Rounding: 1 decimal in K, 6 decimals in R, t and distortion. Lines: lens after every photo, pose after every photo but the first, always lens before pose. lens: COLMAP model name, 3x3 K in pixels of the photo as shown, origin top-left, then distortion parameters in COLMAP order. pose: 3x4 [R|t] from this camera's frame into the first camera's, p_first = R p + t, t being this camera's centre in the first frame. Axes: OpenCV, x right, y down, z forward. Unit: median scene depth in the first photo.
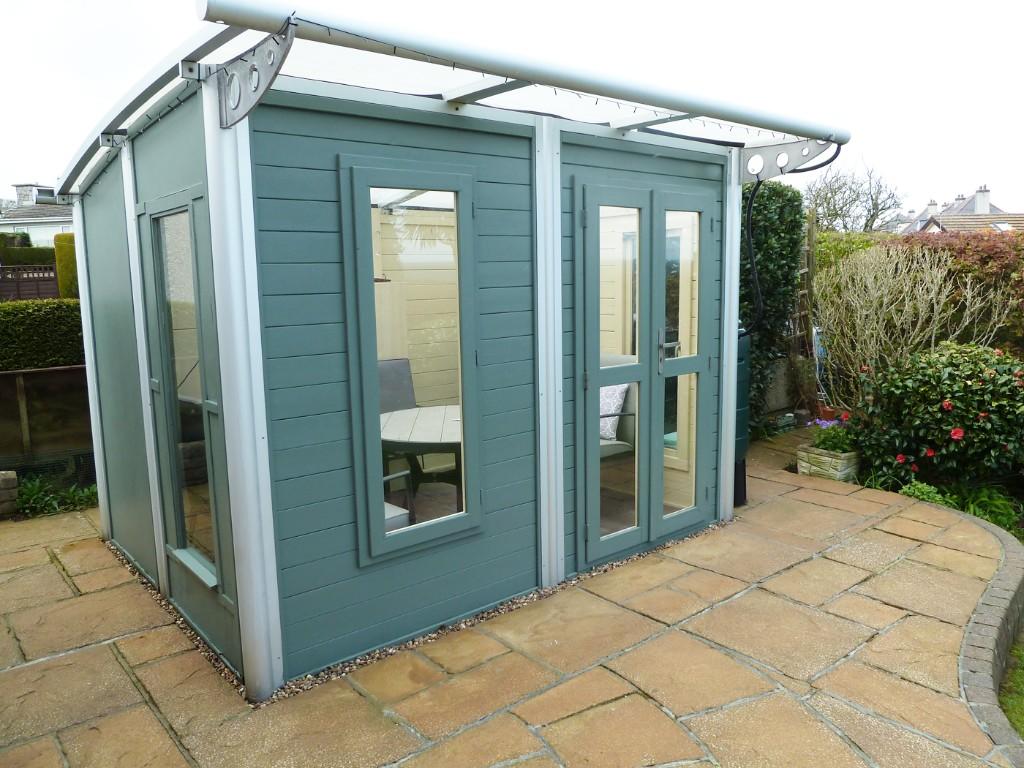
lens RADIAL K [[764.5, 0, 513.0], [0, 764.5, 383.2], [0, 0, 1]] dist [-0.008199, -0.003392]
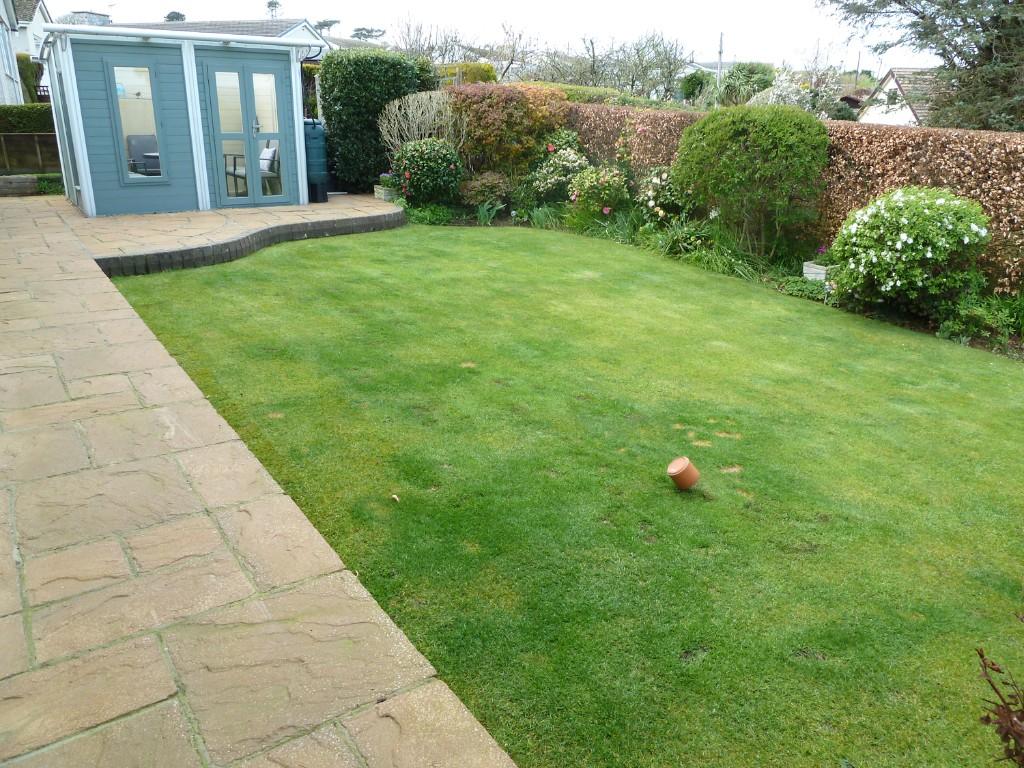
lens RADIAL K [[764.5, 0, 510.5], [0, 764.5, 383.4], [0, 0, 1]] dist [-0.008199, -0.003392]
pose [[0.994328, 0.069540, -0.080476, 1.535356], [-0.051473, 0.976762, 0.208053, 0.253315], [0.093074, -0.202731, 0.974801, -1.909282]]
